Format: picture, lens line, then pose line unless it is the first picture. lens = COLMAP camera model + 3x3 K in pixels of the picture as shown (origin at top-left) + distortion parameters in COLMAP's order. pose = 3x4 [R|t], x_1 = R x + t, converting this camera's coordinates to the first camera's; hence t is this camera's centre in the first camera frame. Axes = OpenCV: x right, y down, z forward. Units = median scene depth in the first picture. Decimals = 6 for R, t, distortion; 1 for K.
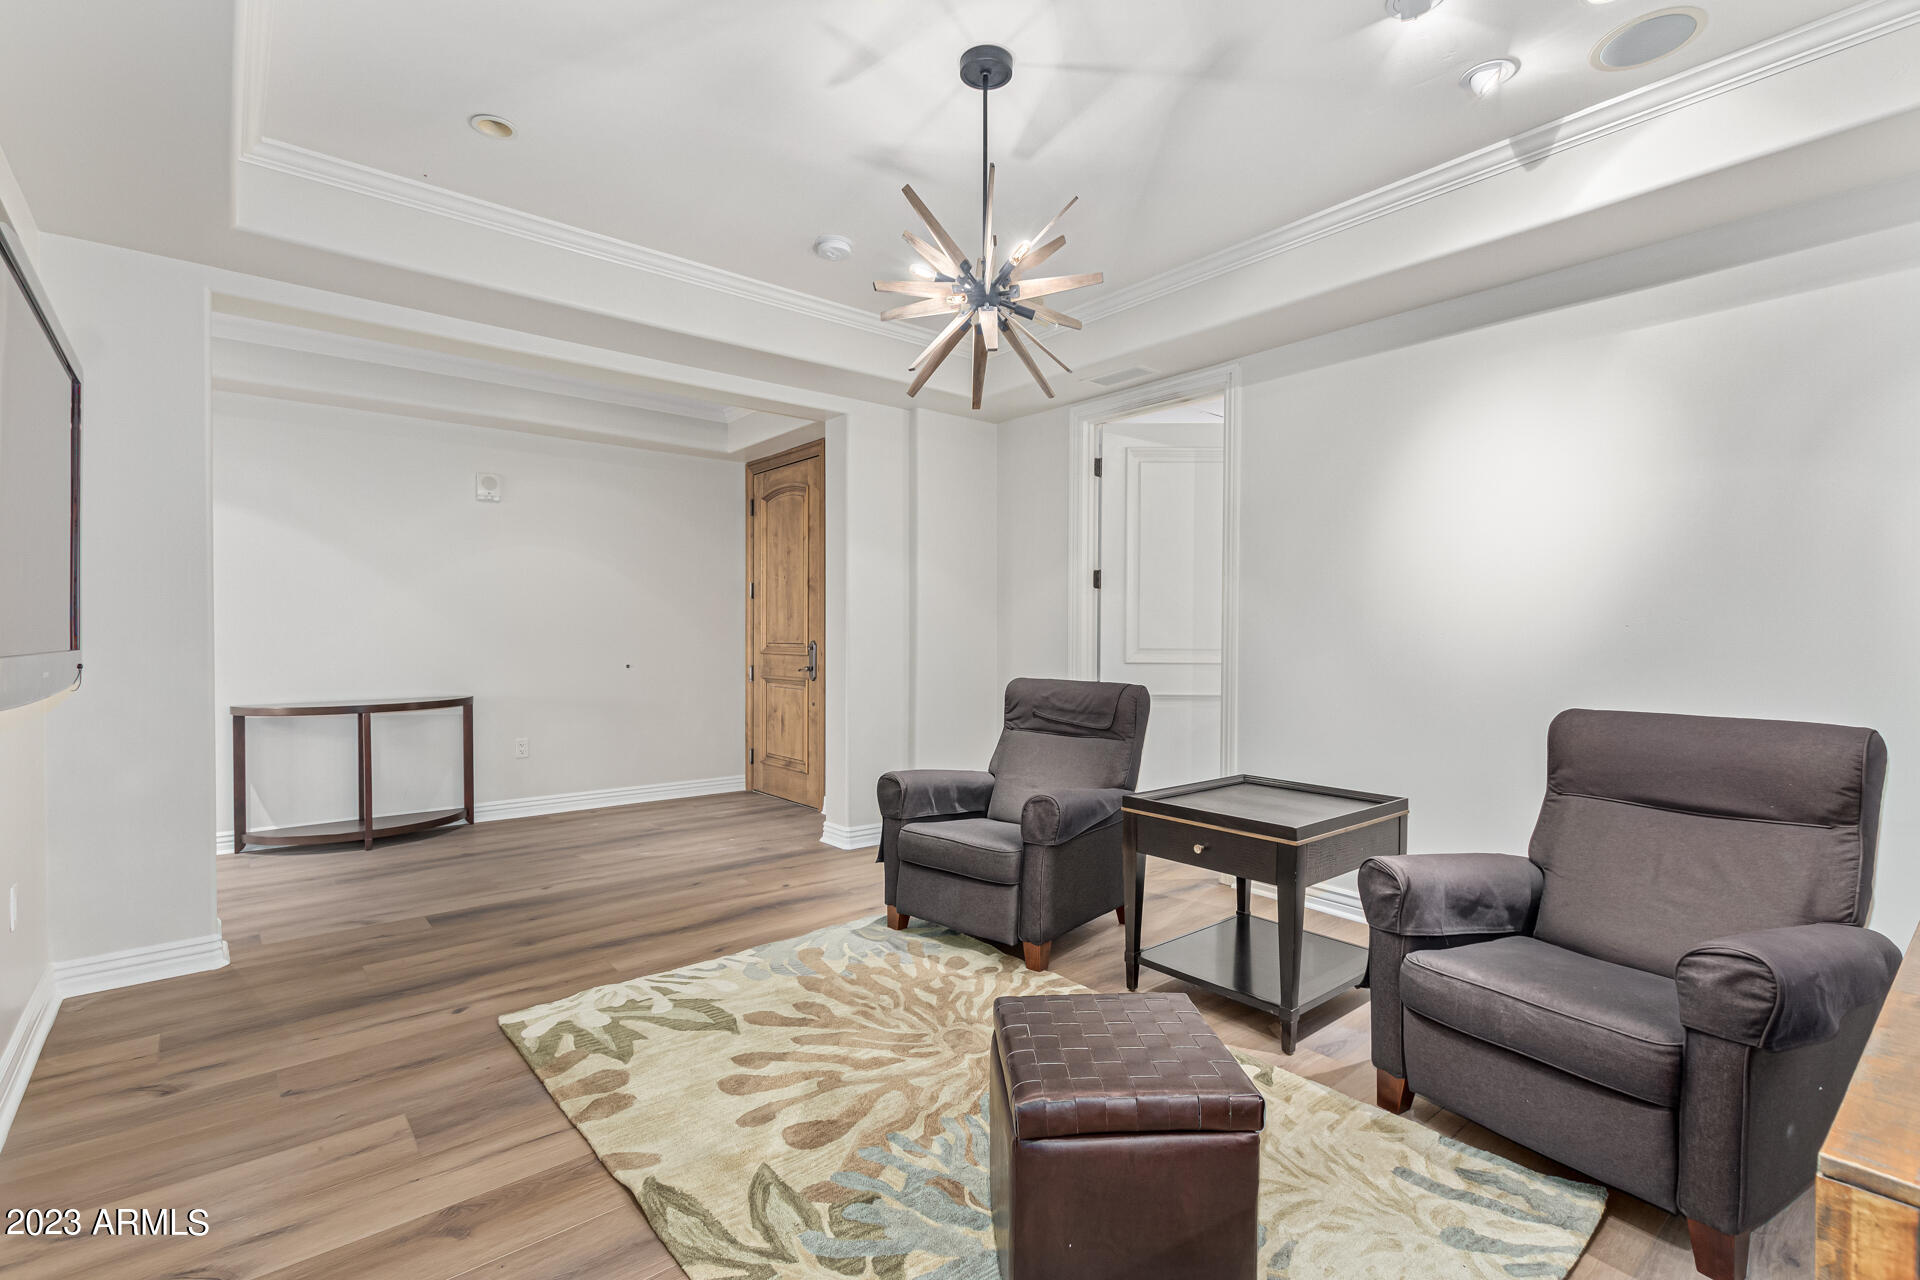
lens RADIAL K [[878.1, 0, 966.9], [0, 878.1, 641.7], [0, 0, 1]] dist [0.008319, -0.003068]
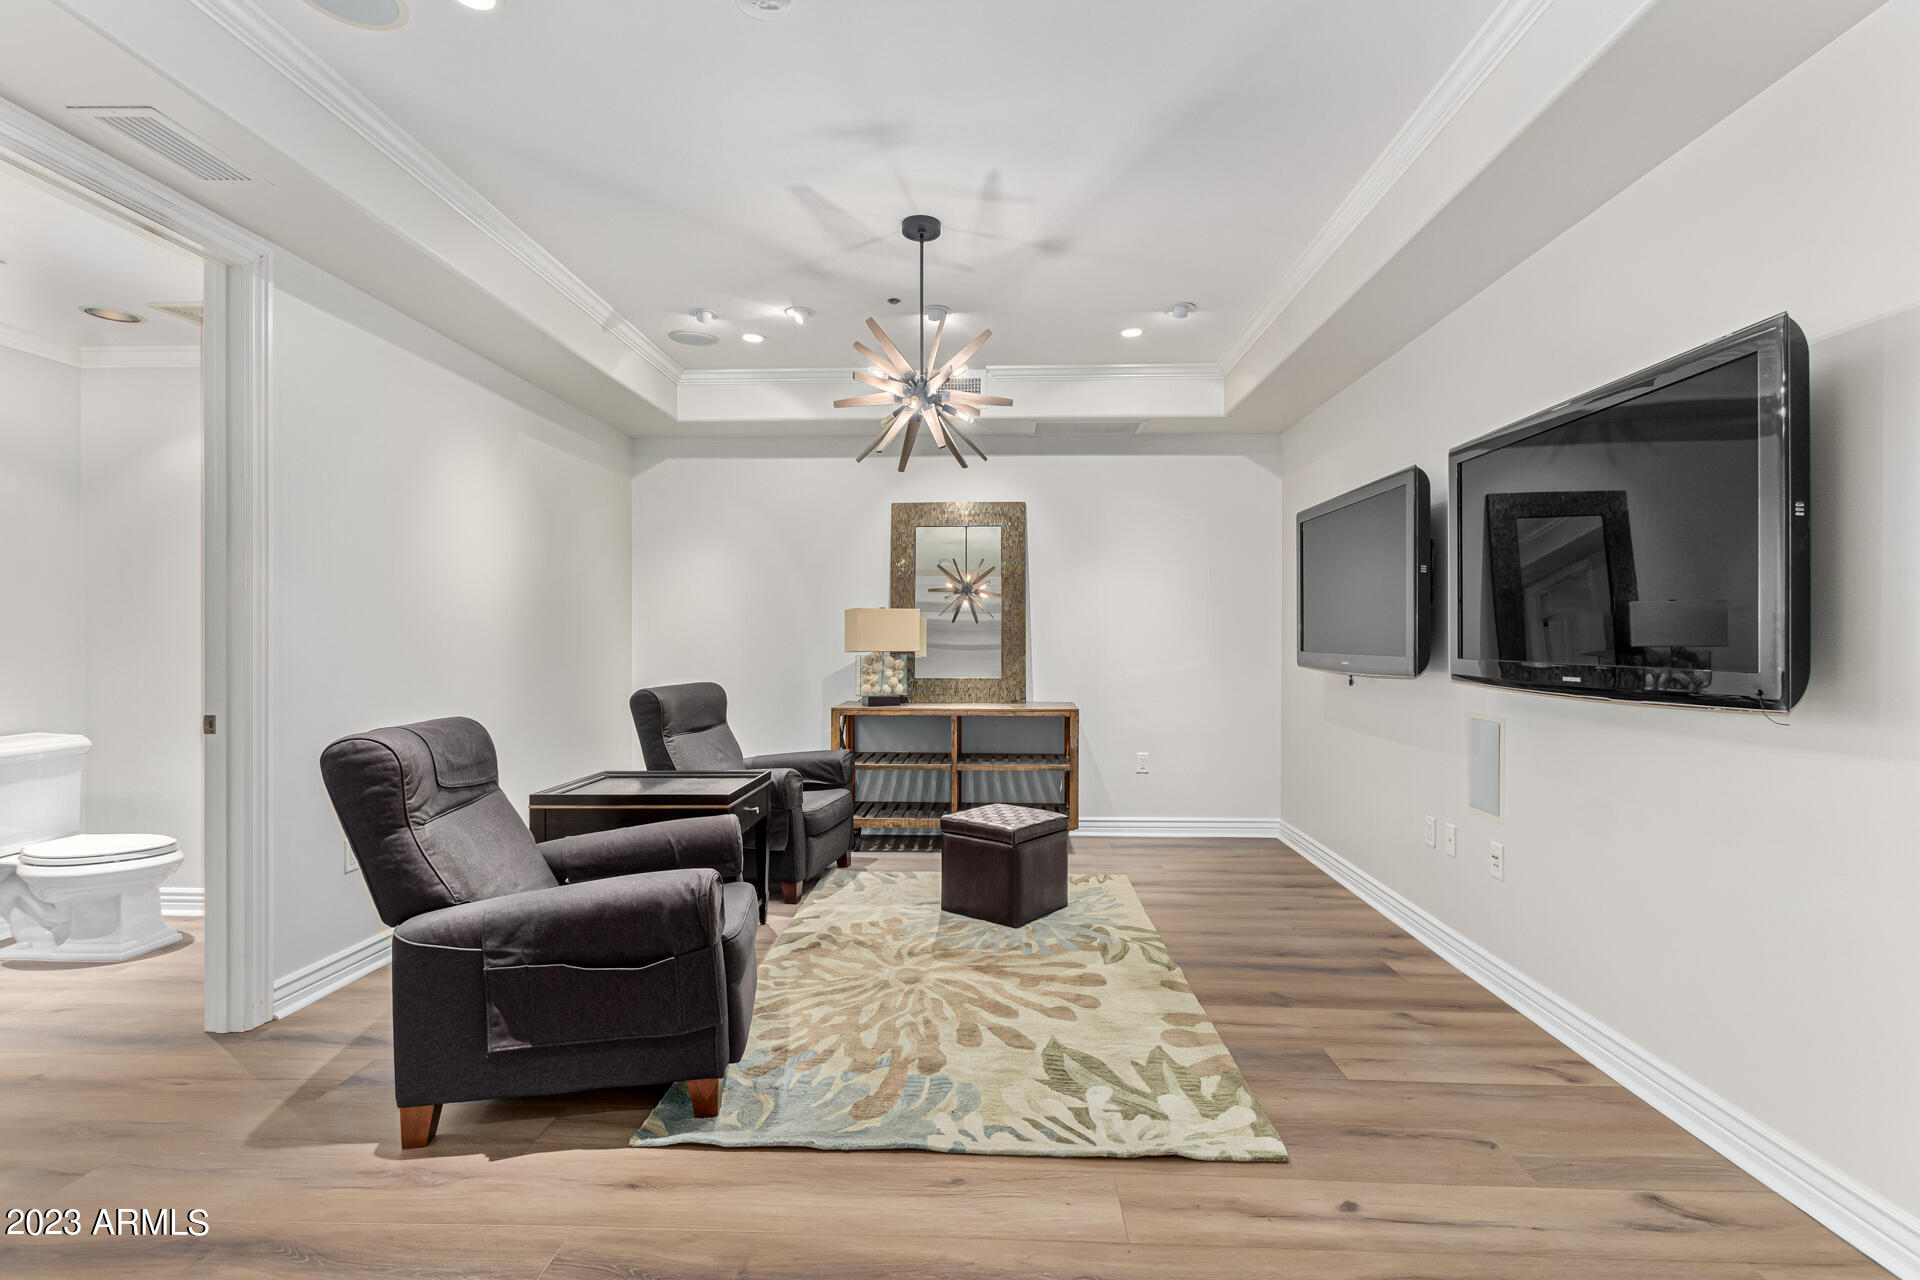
lens RADIAL K [[878.1, 0, 964.2], [0, 878.1, 639.7], [0, 0, 1]] dist [0.008319, -0.003068]
pose [[-0.739013, -0.003104, 0.673684, -0.853422], [0.004552, 0.999944, 0.009601, -0.027934], [-0.673676, 0.010162, -0.738957, 1.781739]]
